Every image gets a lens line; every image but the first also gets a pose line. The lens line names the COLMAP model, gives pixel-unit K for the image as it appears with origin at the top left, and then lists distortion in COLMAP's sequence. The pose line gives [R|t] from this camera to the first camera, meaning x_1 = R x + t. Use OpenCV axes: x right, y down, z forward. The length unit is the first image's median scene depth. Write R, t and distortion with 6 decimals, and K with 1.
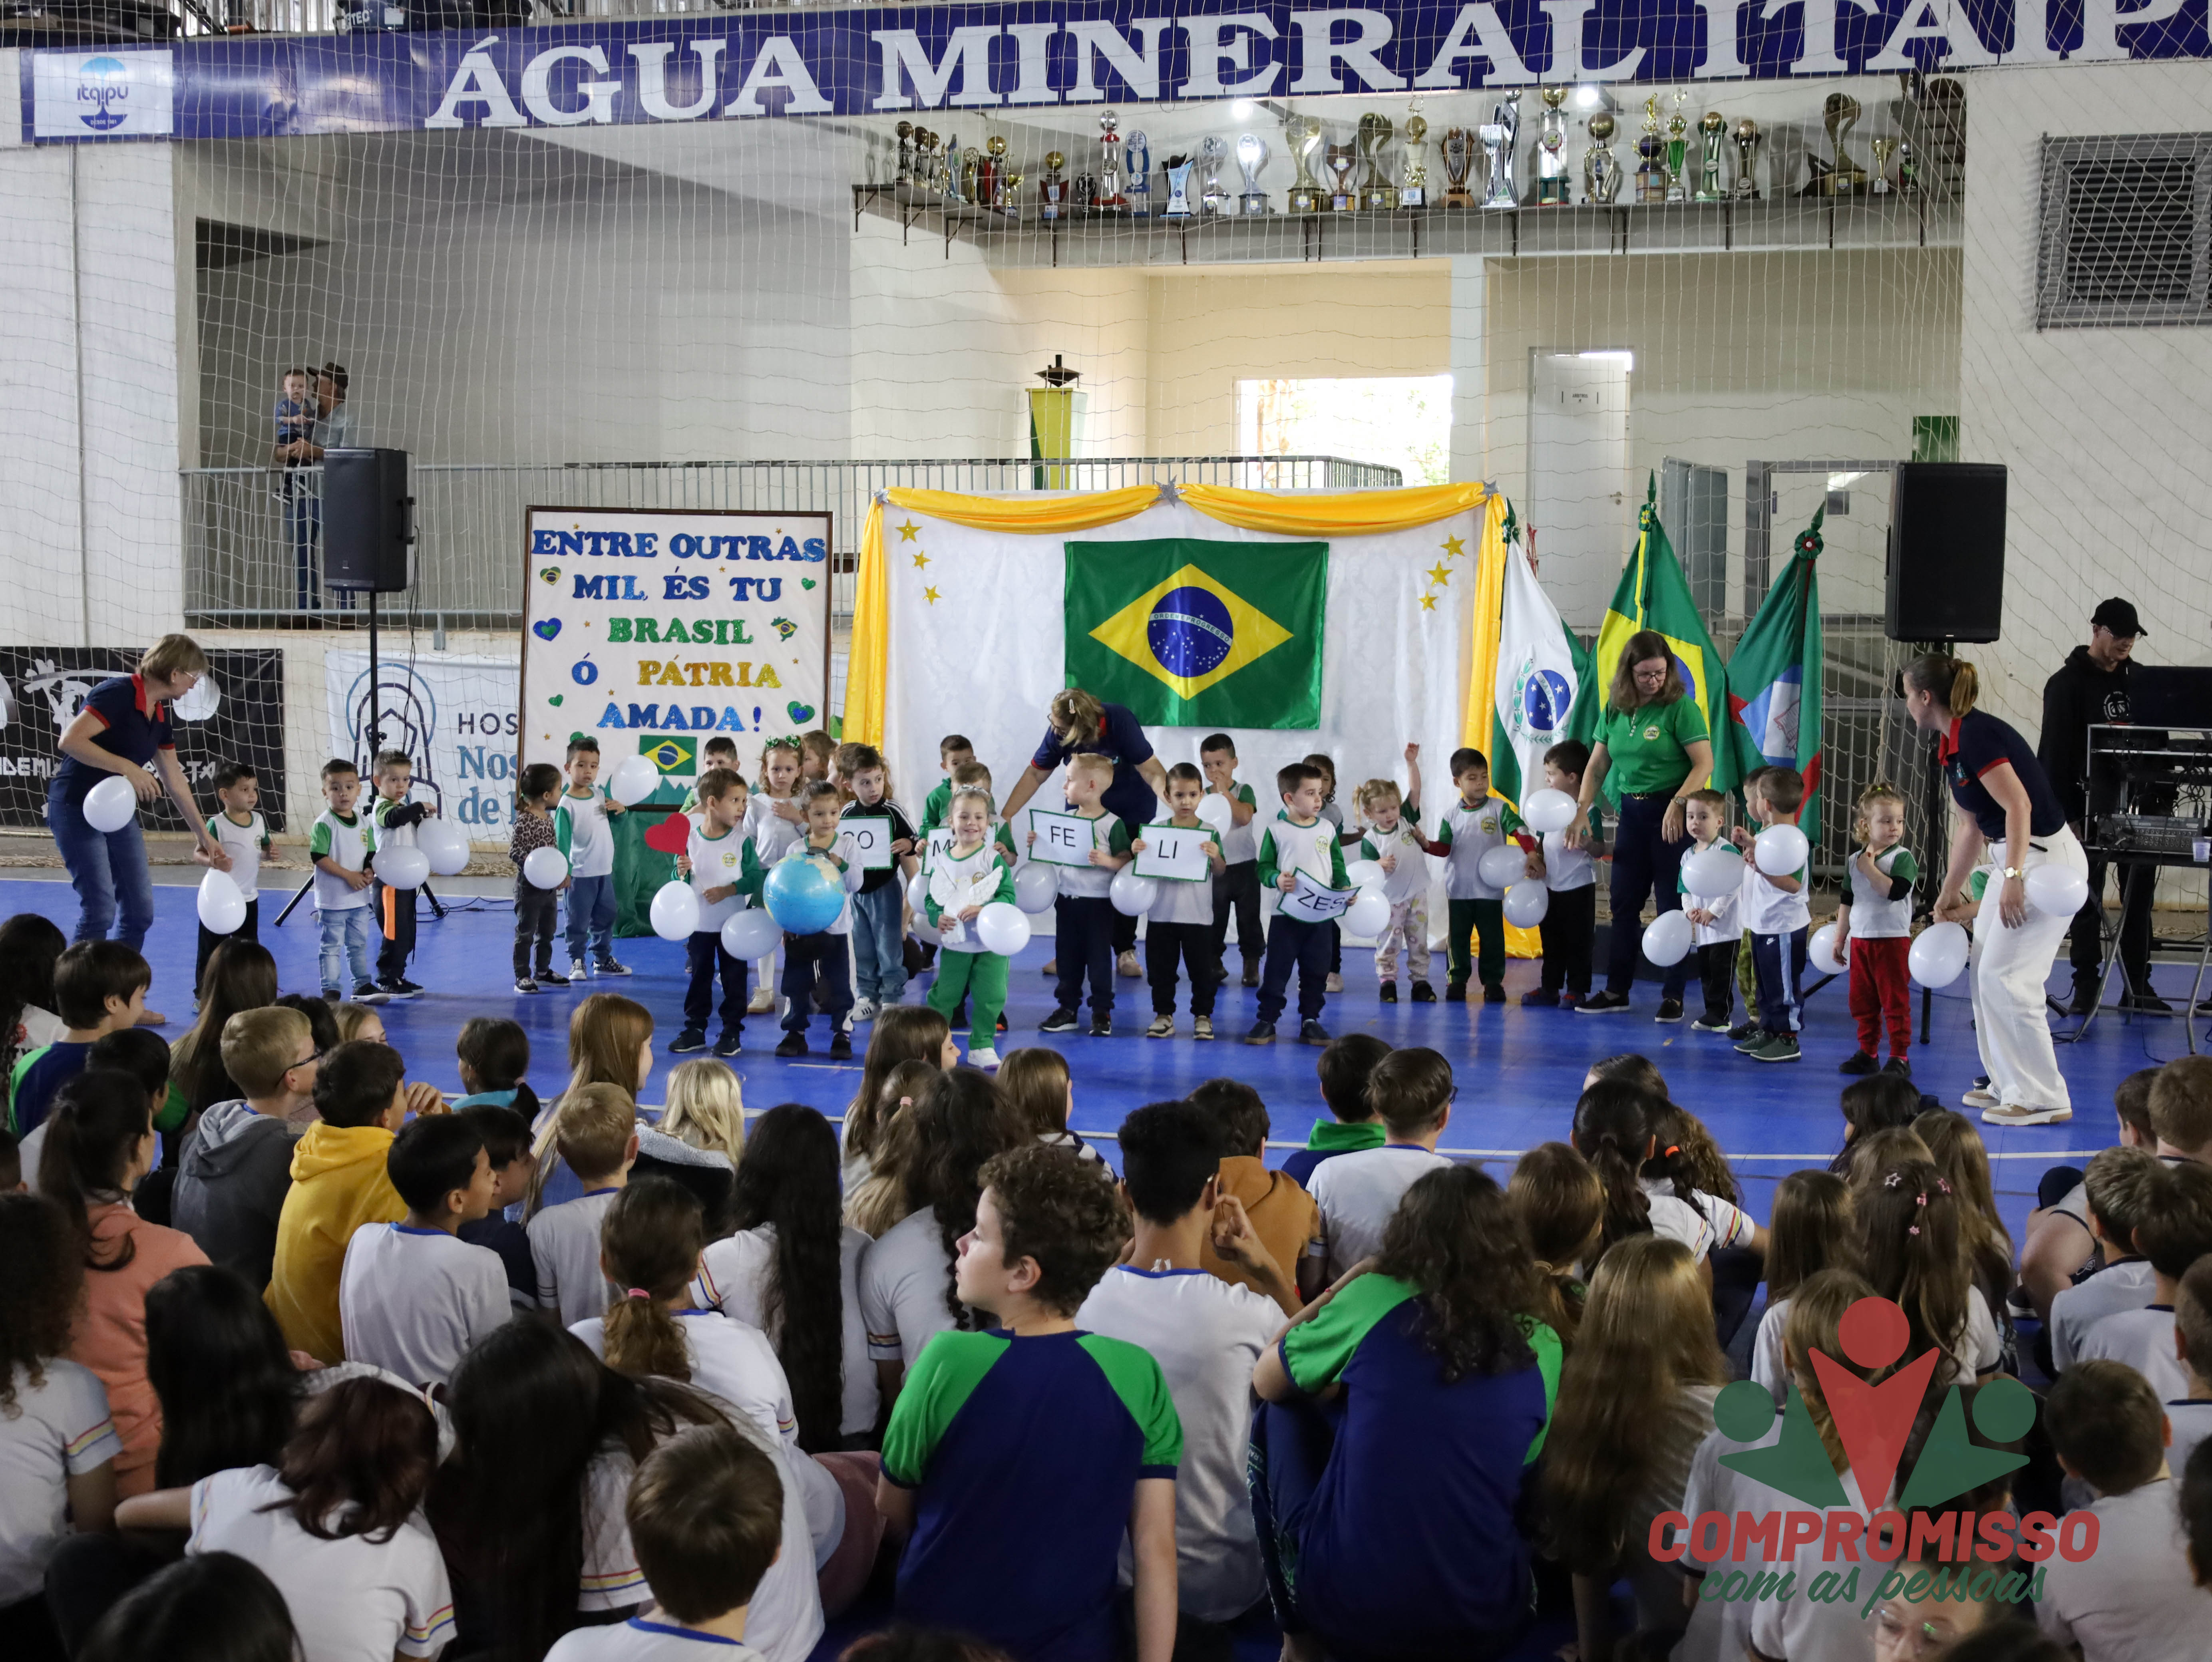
lens RADIAL K [[3169.6, 0, 1108.5], [0, 3169.6, 851.6], [0, 0, 1]] dist [-0.016950, 0.000000]
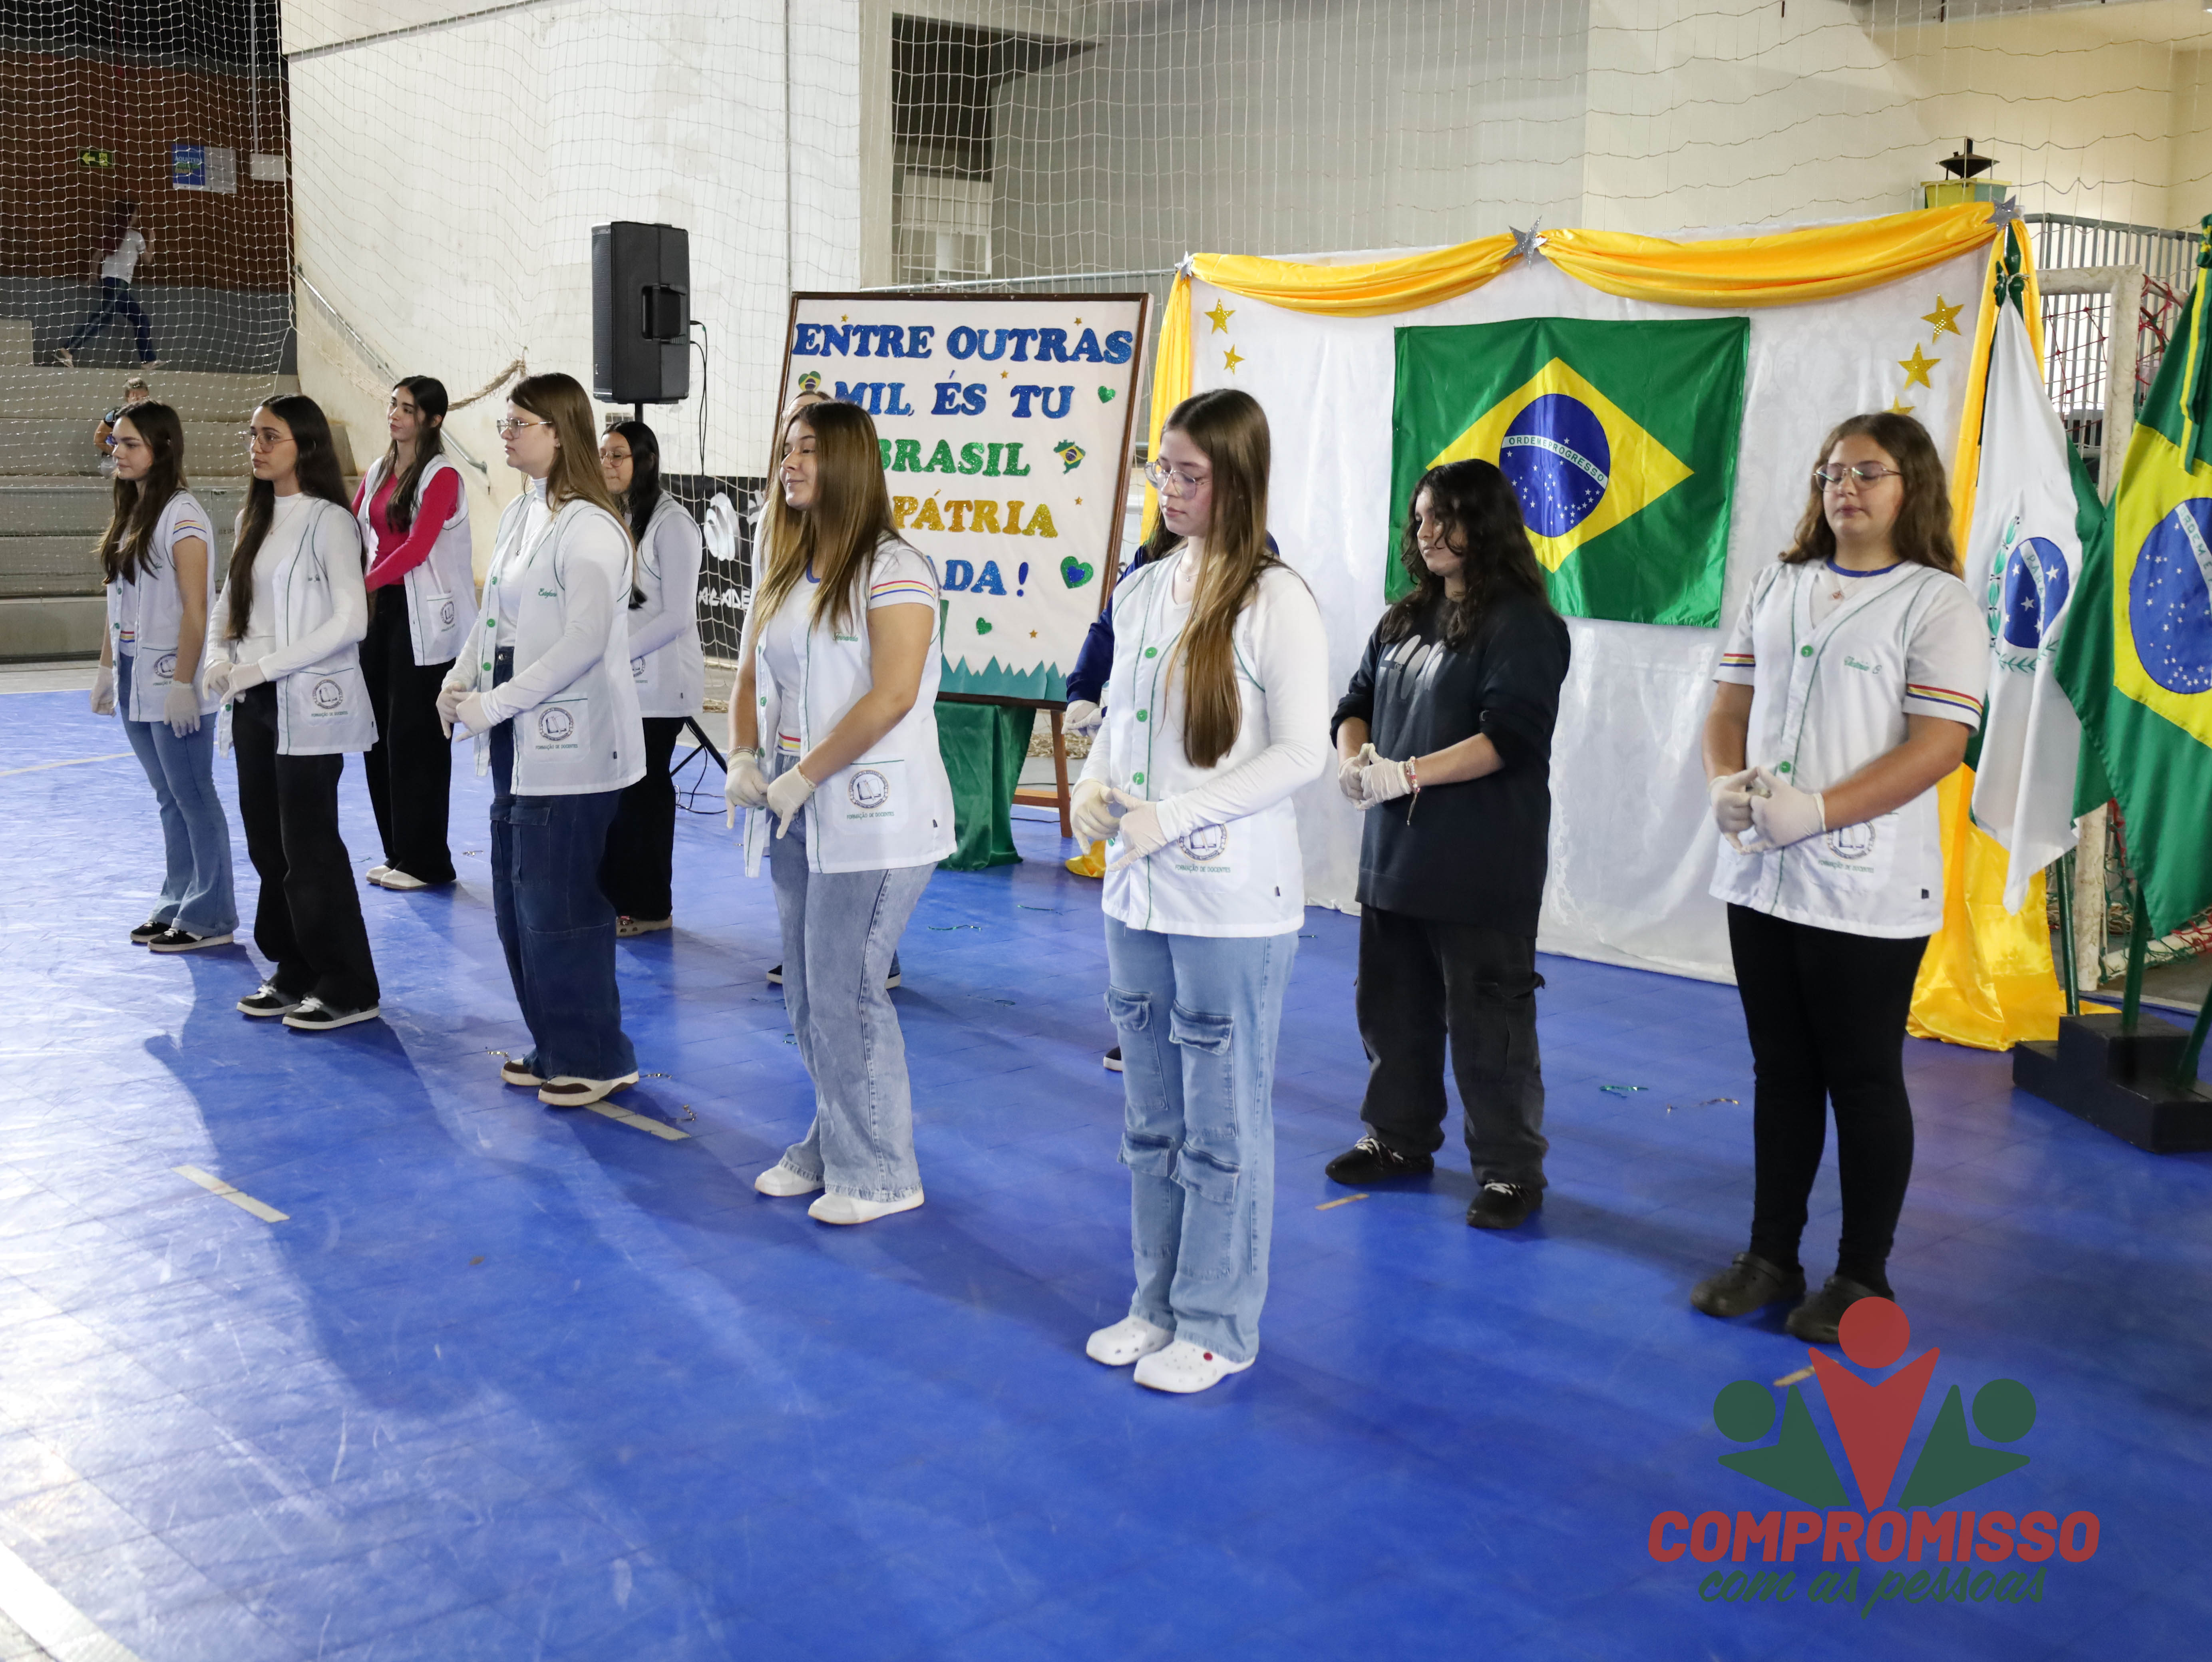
lens RADIAL K [[2527.2, 0, 1119.9], [0, 2527.2, 832.5], [0, 0, 1]] dist [0.009346, 0.000000]
pose [[0.865617, 0.083562, -0.493685, 0.202226], [-0.051206, 0.995580, 0.078730, -0.030250], [0.498082, -0.042870, 0.866069, 0.496311]]
